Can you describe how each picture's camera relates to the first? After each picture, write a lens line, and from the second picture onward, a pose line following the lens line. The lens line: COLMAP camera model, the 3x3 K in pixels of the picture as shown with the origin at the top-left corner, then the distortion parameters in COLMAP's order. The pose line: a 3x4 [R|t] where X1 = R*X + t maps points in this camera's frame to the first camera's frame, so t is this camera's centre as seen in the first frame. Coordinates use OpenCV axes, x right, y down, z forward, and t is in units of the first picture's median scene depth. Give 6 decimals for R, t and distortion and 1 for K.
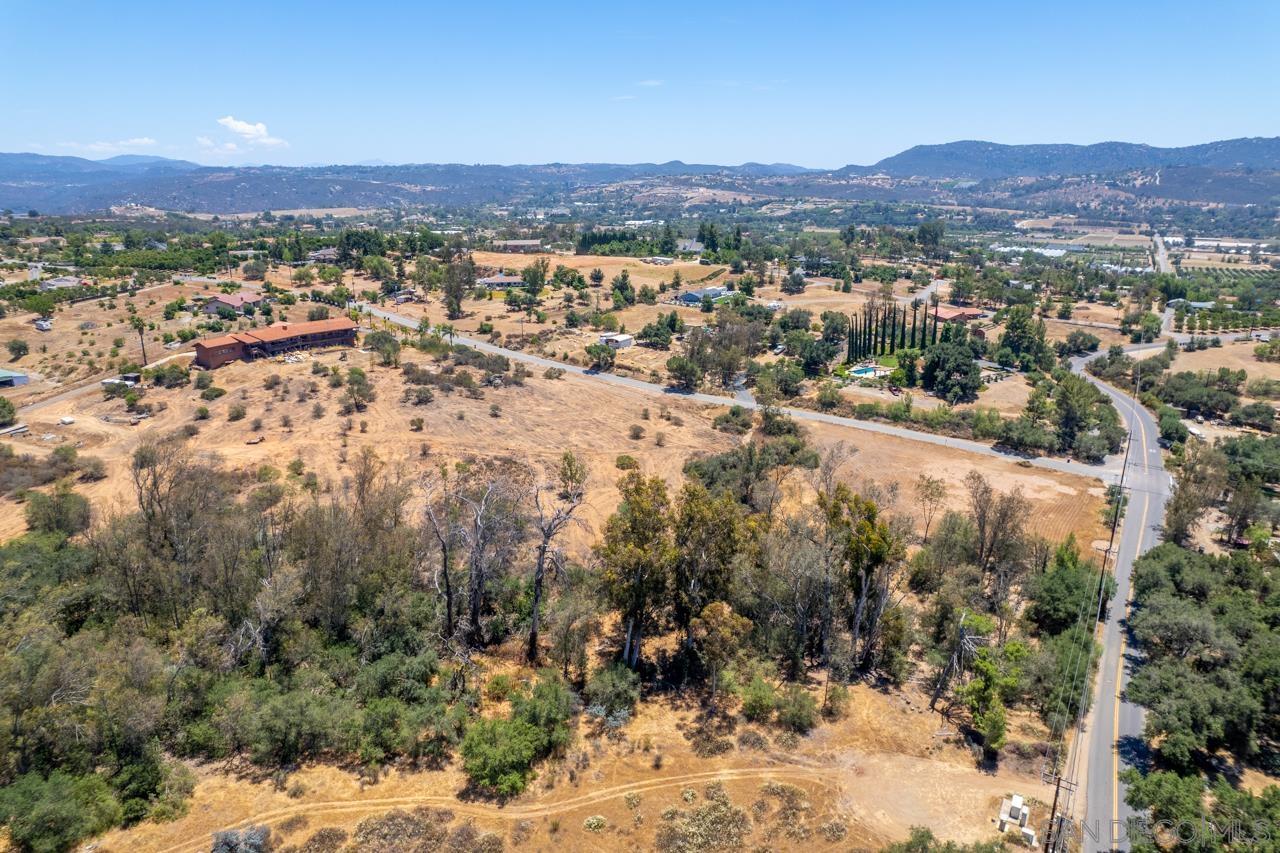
lens RADIAL K [[820.1, 0, 639.9], [0, 820.1, 430.3], [0, 0, 1]] dist [-0.082328, 0.074463]
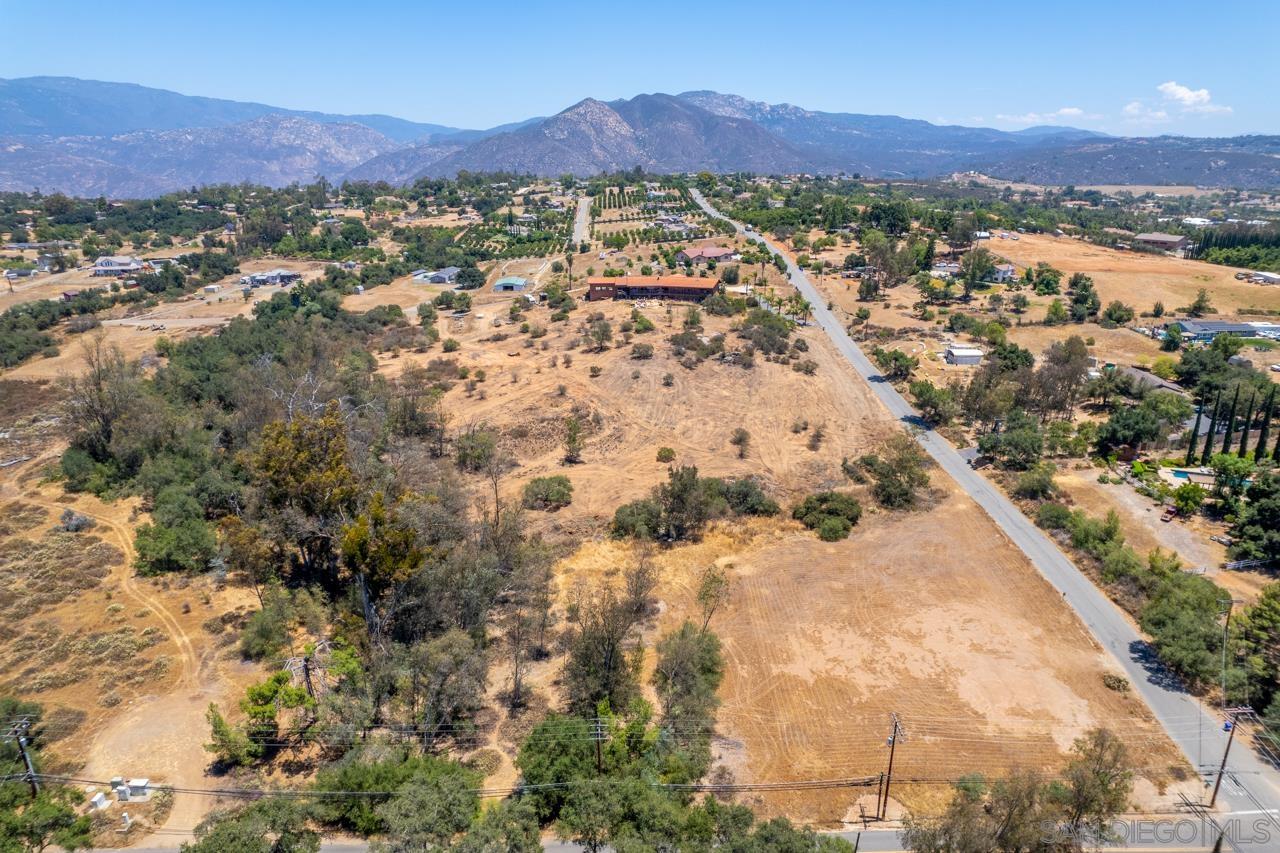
lens RADIAL K [[820.1, 0, 639.9], [0, 820.1, 430.3], [0, 0, 1]] dist [-0.082328, 0.074463]
pose [[0.548819, 0.278420, -0.788213, 0.382872], [-0.252217, 0.954114, 0.161406, -0.072625], [0.796984, 0.110218, 0.593859, 0.219976]]
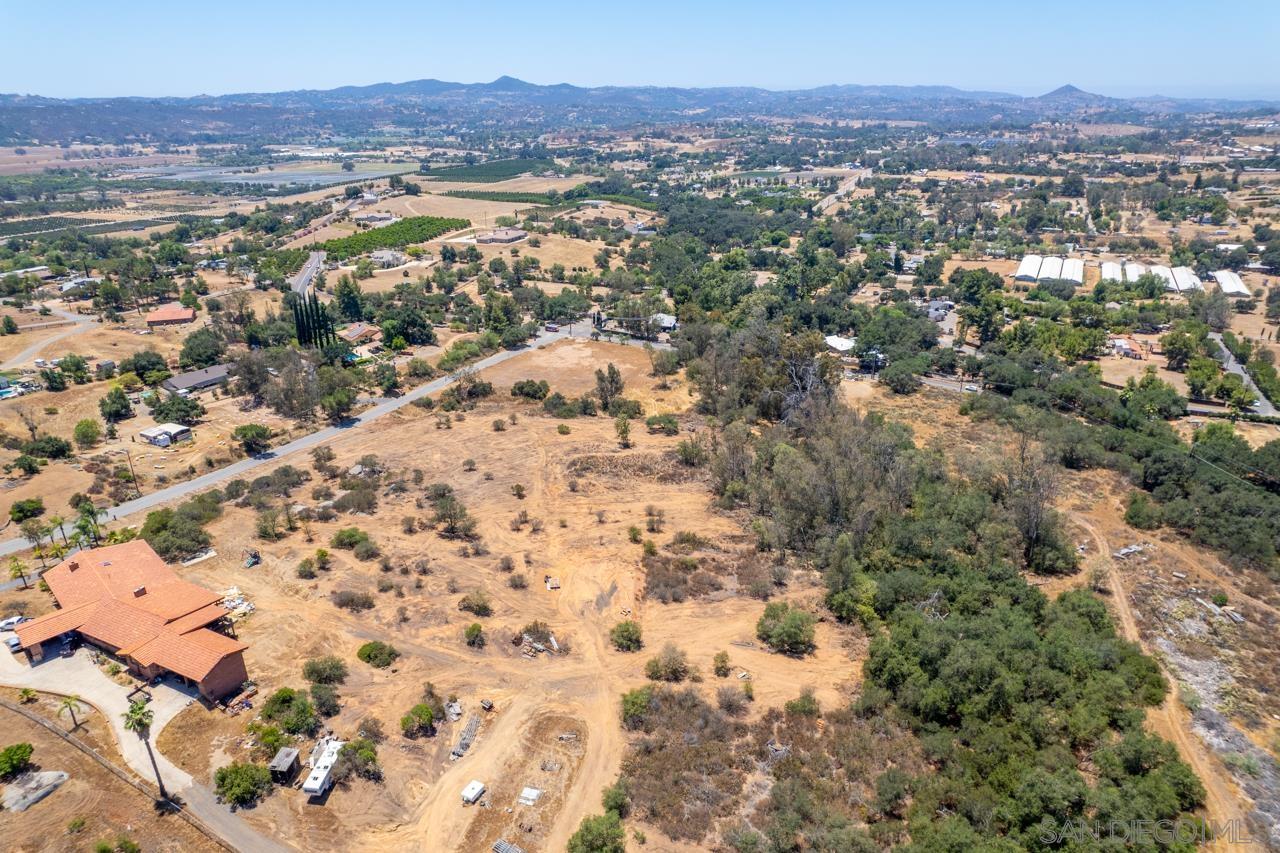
lens RADIAL K [[820.1, 0, 639.9], [0, 820.1, 430.3], [0, 0, 1]] dist [-0.082328, 0.074463]
pose [[-0.115162, -0.377257, 0.918920, -0.657217], [0.305151, 0.866909, 0.394147, -0.232744], [-0.945315, 0.325800, 0.015285, 0.468345]]
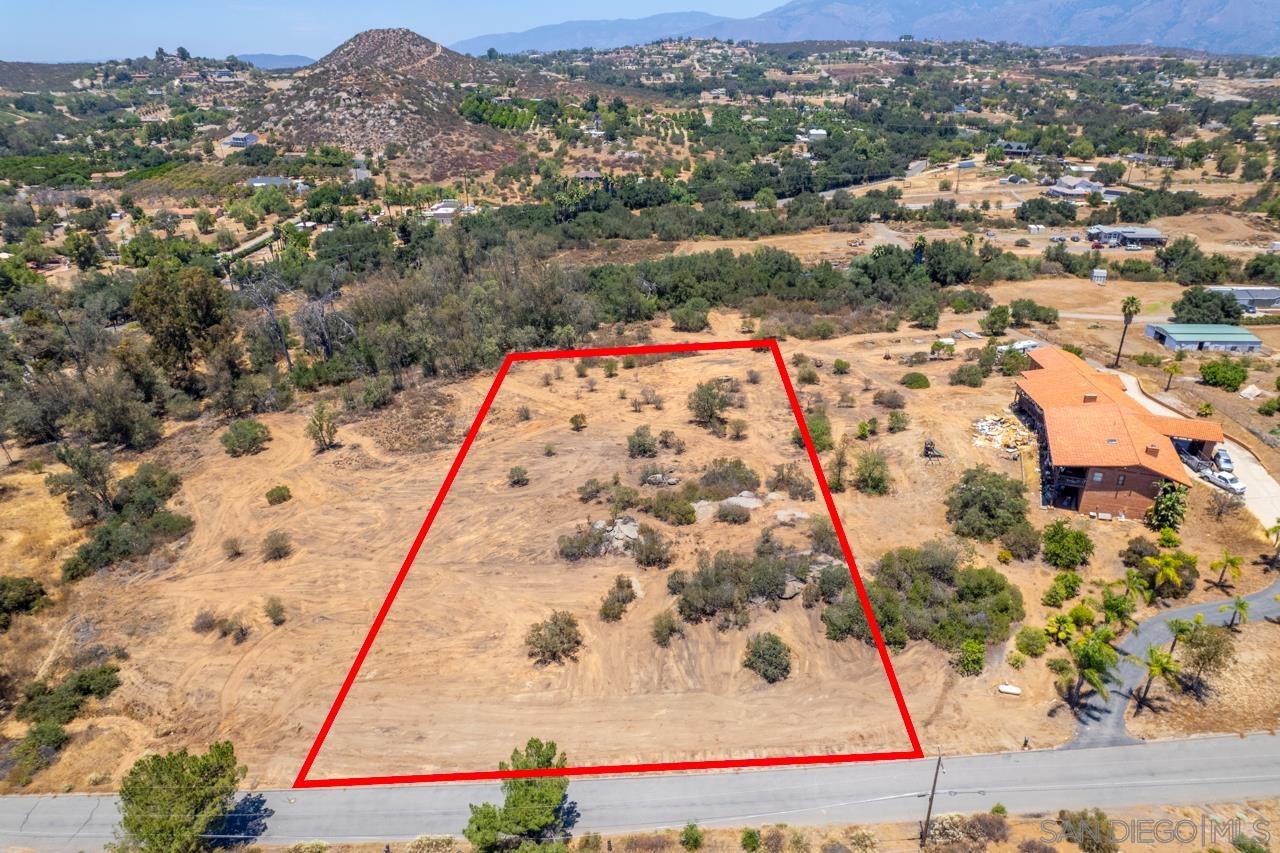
lens RADIAL K [[820.1, 0, 639.9], [0, 820.1, 430.3], [0, 0, 1]] dist [-0.082328, 0.074463]
pose [[-0.866844, 0.225672, -0.444583, 0.005253], [-0.131880, 0.756155, 0.640966, -0.274965], [0.480822, 0.614249, -0.625707, 0.848929]]
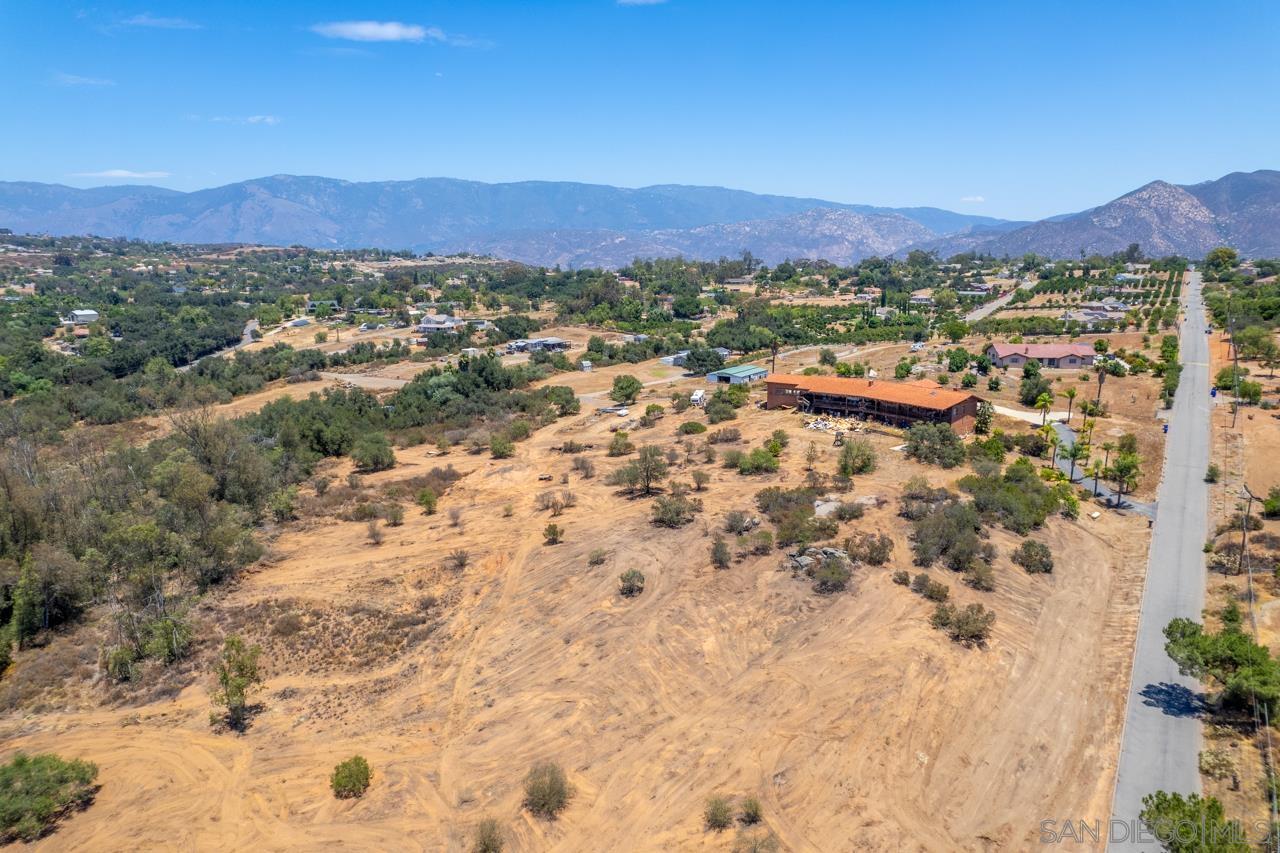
lens RADIAL K [[820.1, 0, 639.9], [0, 820.1, 430.3], [0, 0, 1]] dist [-0.082328, 0.074463]
pose [[-0.048302, 0.226962, -0.972705, 0.176311], [-0.286791, 0.929685, 0.231165, -0.138488], [0.956775, 0.290129, 0.020185, 0.583616]]
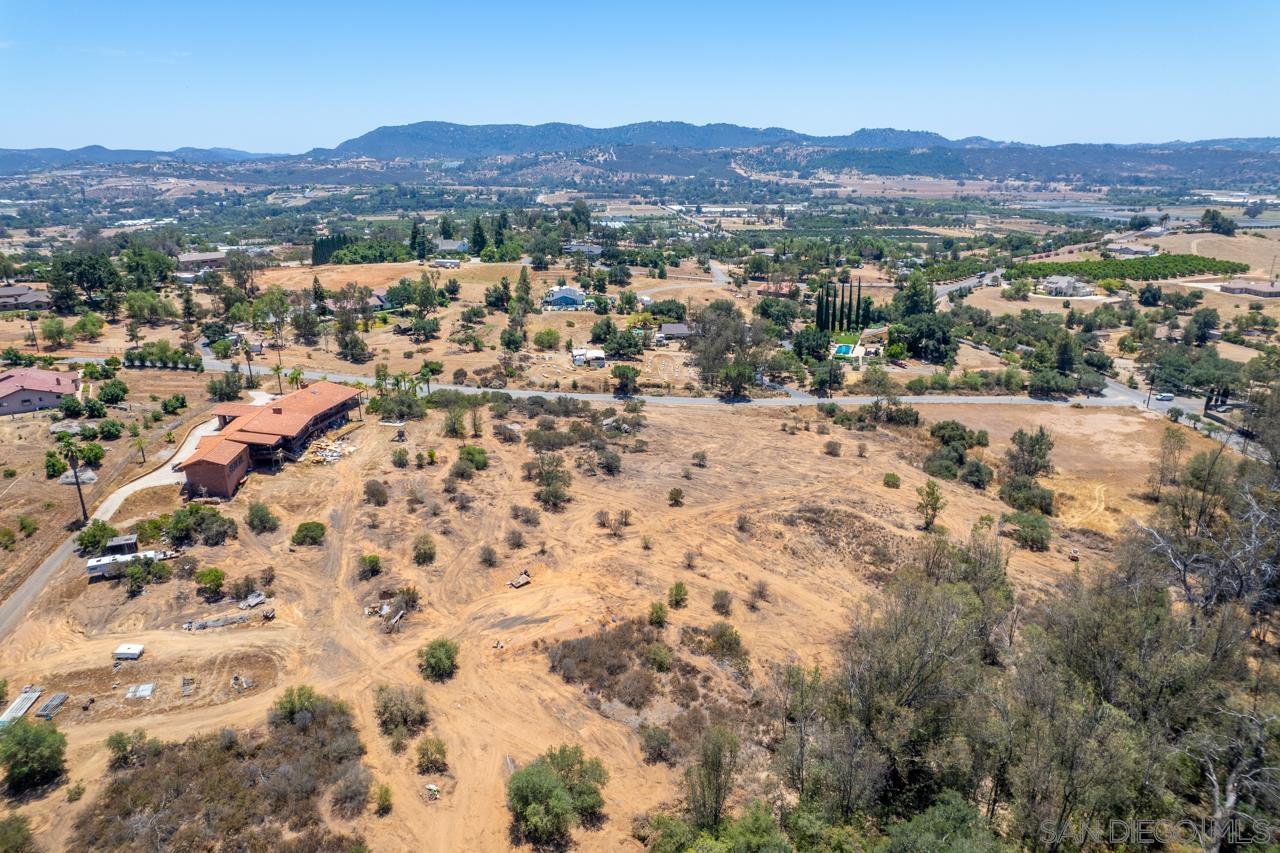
lens RADIAL K [[820.1, 0, 639.9], [0, 820.1, 430.3], [0, 0, 1]] dist [-0.082328, 0.074463]
pose [[0.802371, -0.196964, 0.563388, -0.413500], [0.184960, 0.979562, 0.079044, -0.078148], [-0.567442, 0.040782, 0.822403, 0.213088]]
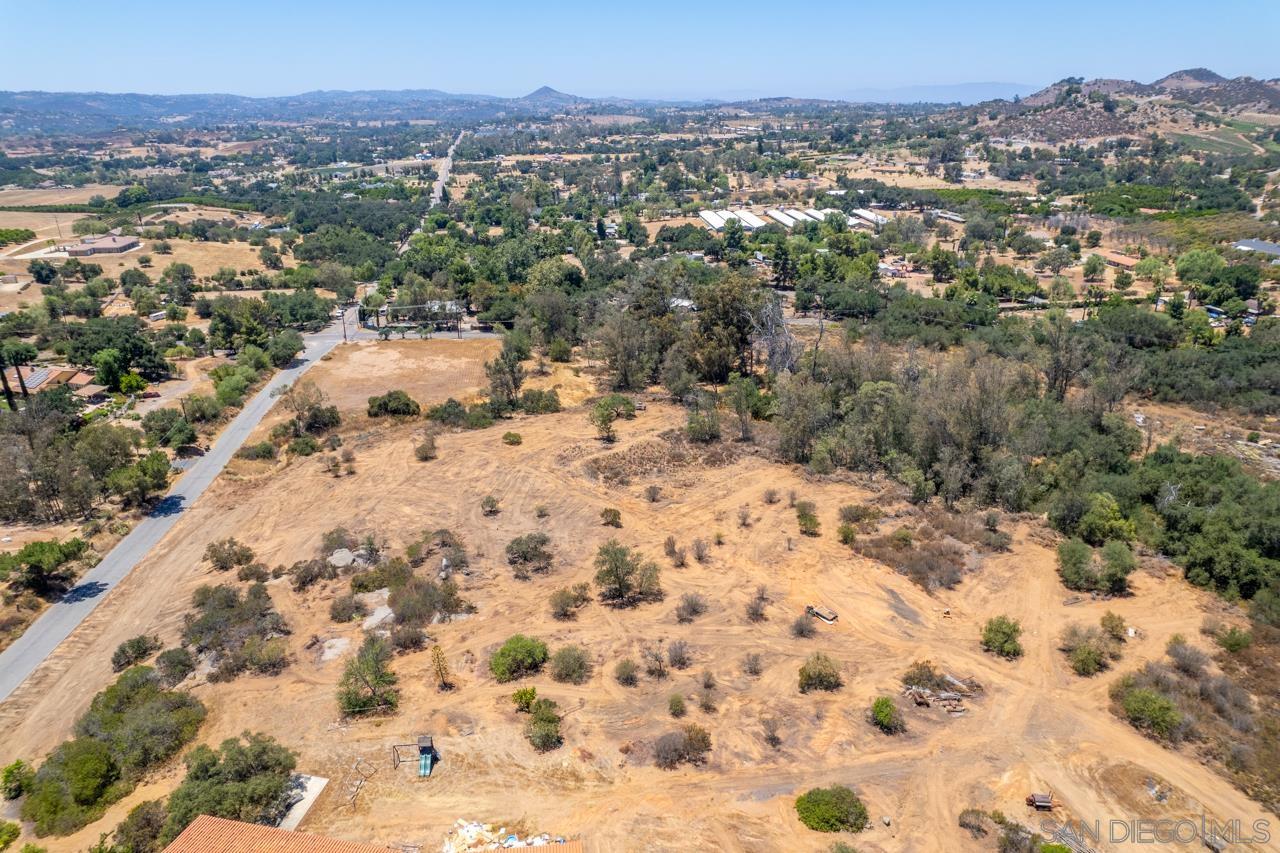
lens RADIAL K [[820.1, 0, 639.9], [0, 820.1, 430.3], [0, 0, 1]] dist [-0.082328, 0.074463]
pose [[-0.639389, -0.286257, 0.713610, -0.422987], [0.237703, 0.809053, 0.537523, -0.238138], [-0.731218, 0.513313, -0.449255, 0.708113]]
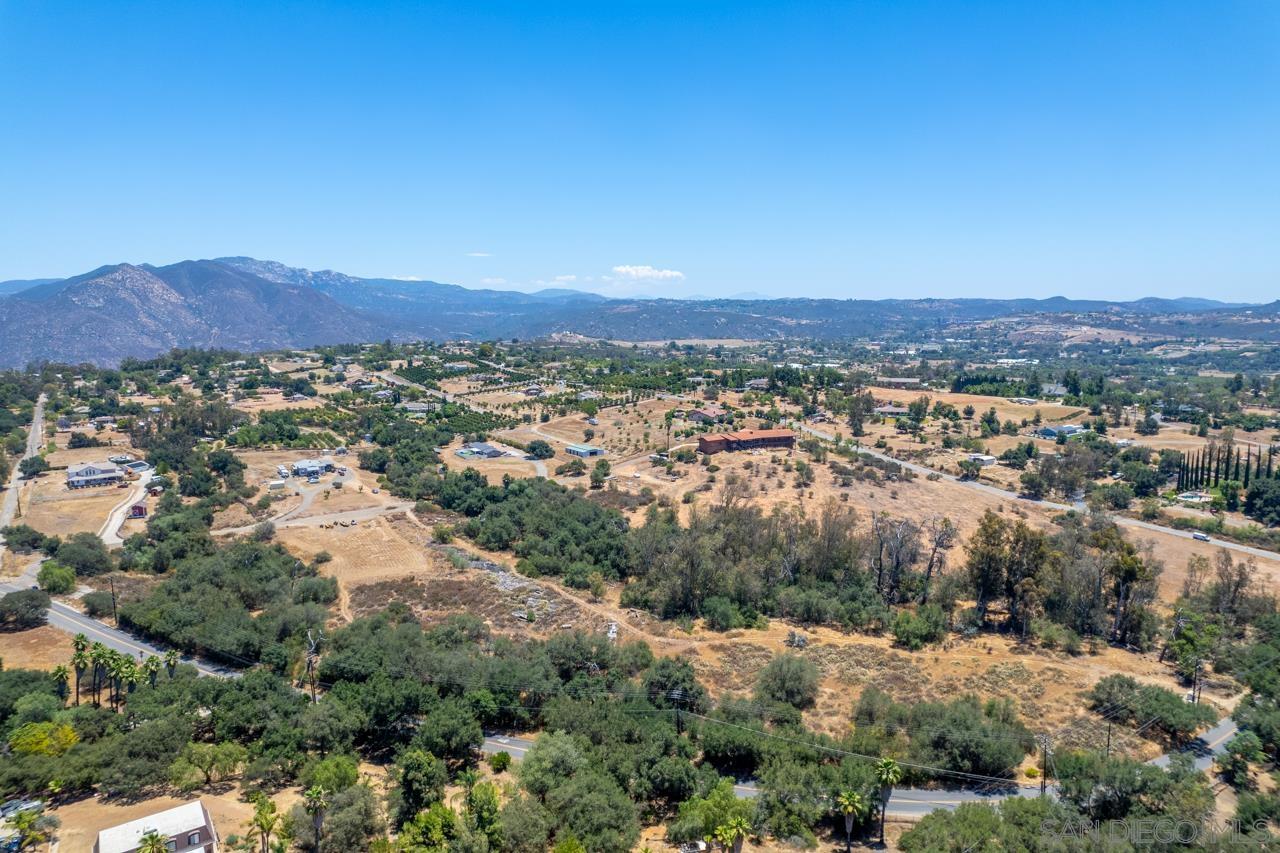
lens RADIAL K [[820.1, 0, 639.9], [0, 820.1, 430.3], [0, 0, 1]] dist [-0.082328, 0.074463]
pose [[0.907438, 0.061498, -0.415662, 0.009177], [-0.124632, 0.984108, -0.126485, 0.065573], [0.401278, 0.166582, 0.900681, -0.344654]]
